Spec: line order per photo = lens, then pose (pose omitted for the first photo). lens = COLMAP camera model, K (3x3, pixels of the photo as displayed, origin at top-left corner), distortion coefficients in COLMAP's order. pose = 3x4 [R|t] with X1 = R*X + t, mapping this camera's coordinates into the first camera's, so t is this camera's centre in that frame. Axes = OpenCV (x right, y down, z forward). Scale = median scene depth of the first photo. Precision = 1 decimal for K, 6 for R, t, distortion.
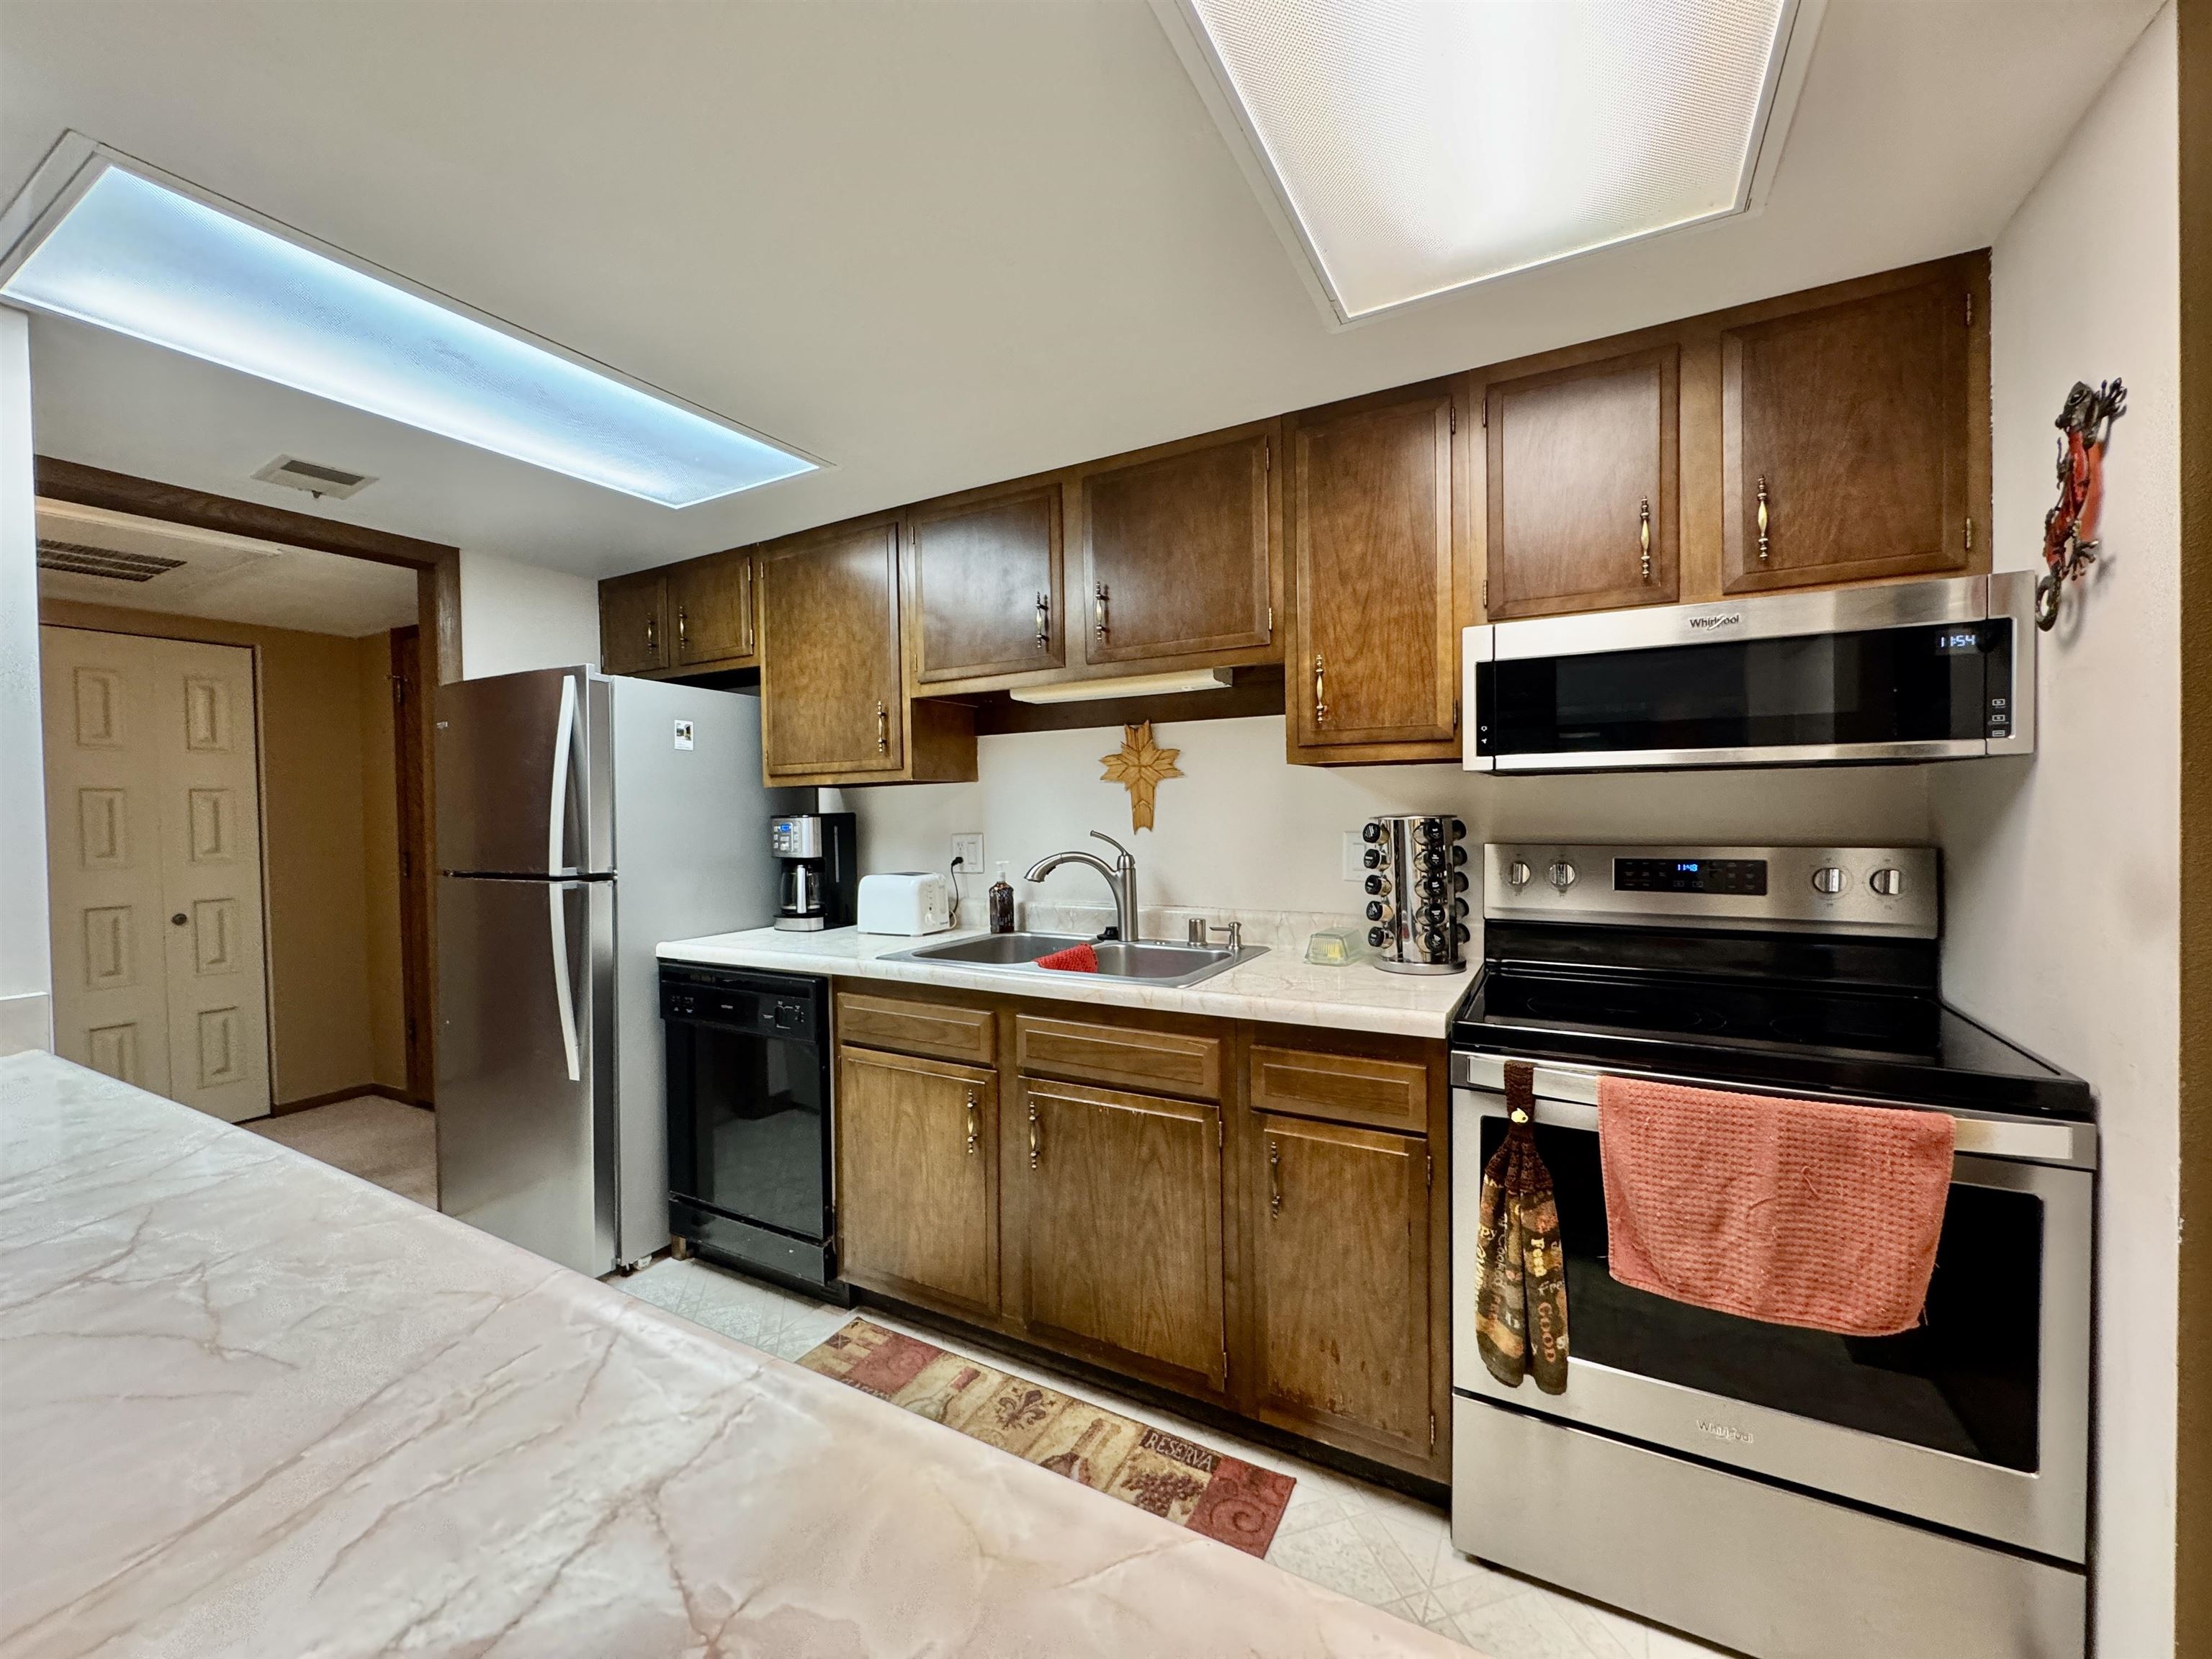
lens RADIAL K [[880.7, 0, 1101.7], [0, 880.7, 823.7], [0, 0, 1]] dist [-0.003703, 0.000639]
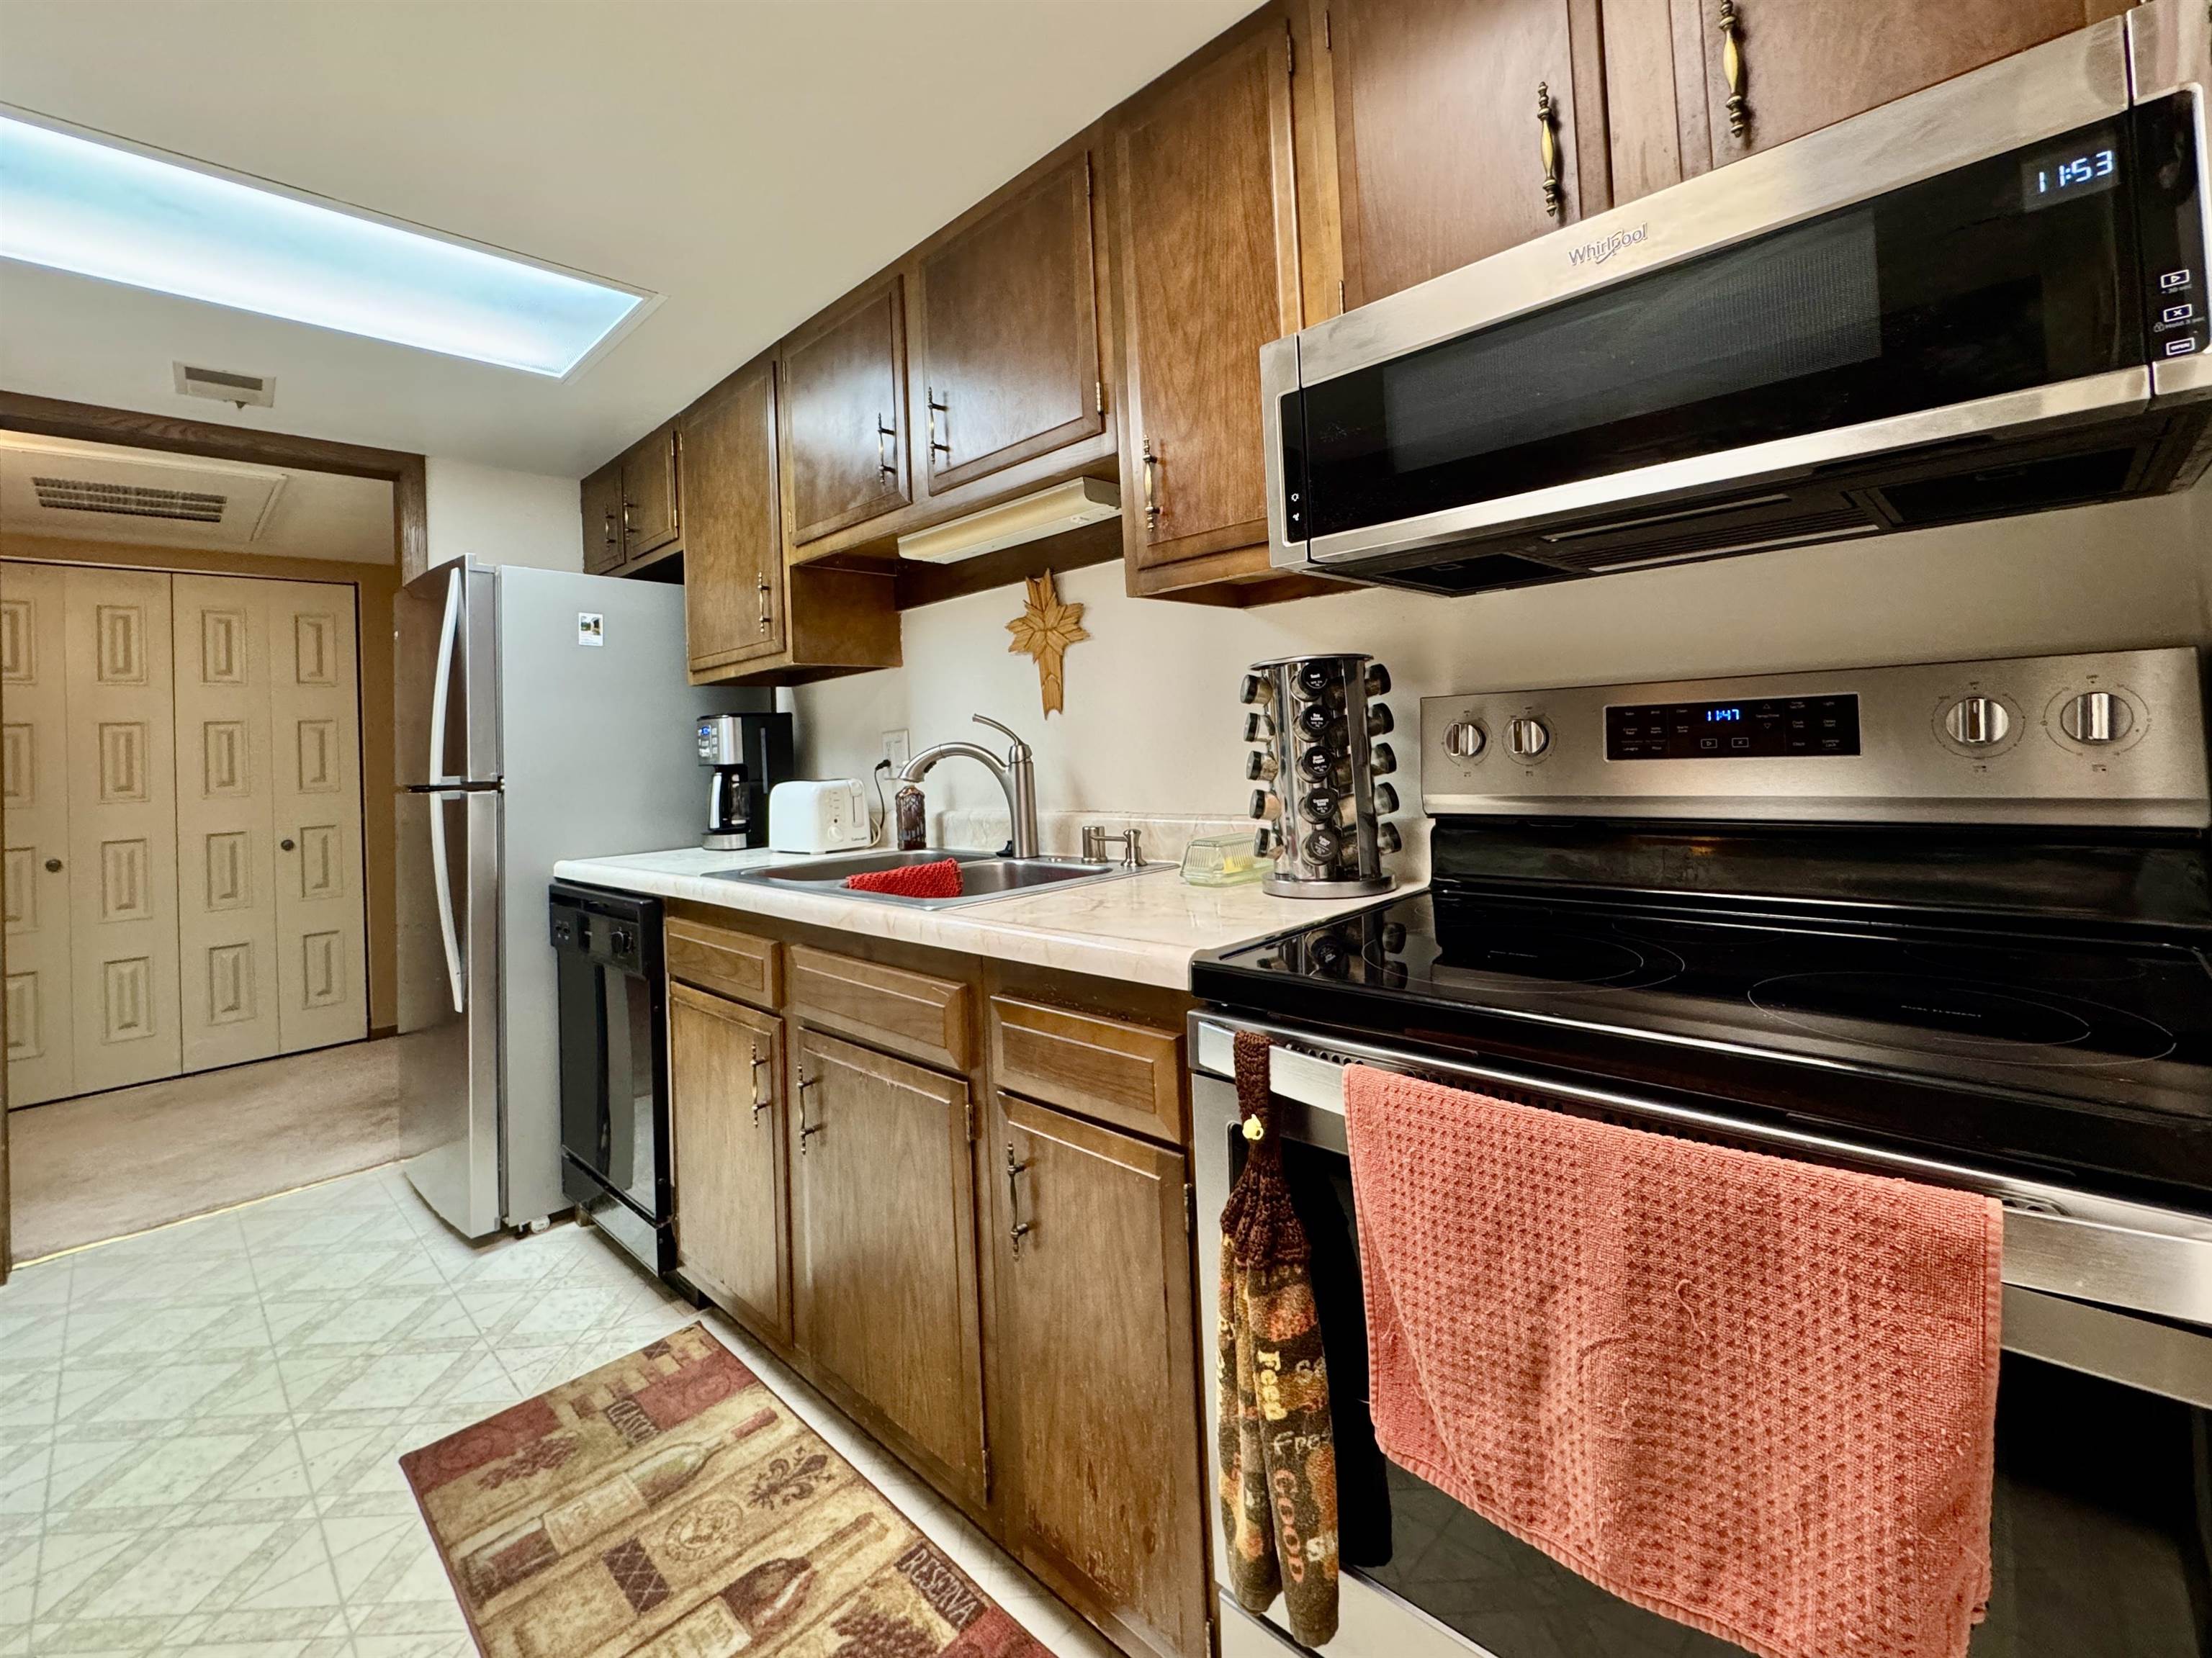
lens RADIAL K [[971.8, 0, 1129.1], [0, 971.8, 721.0], [0, 0, 1]] dist [-0.003439, 0.000957]
pose [[0.965071, -0.035032, -0.259636, 0.402498], [0.024703, 0.998772, -0.042940, 0.063511], [0.260822, 0.035026, 0.964751, 0.248210]]
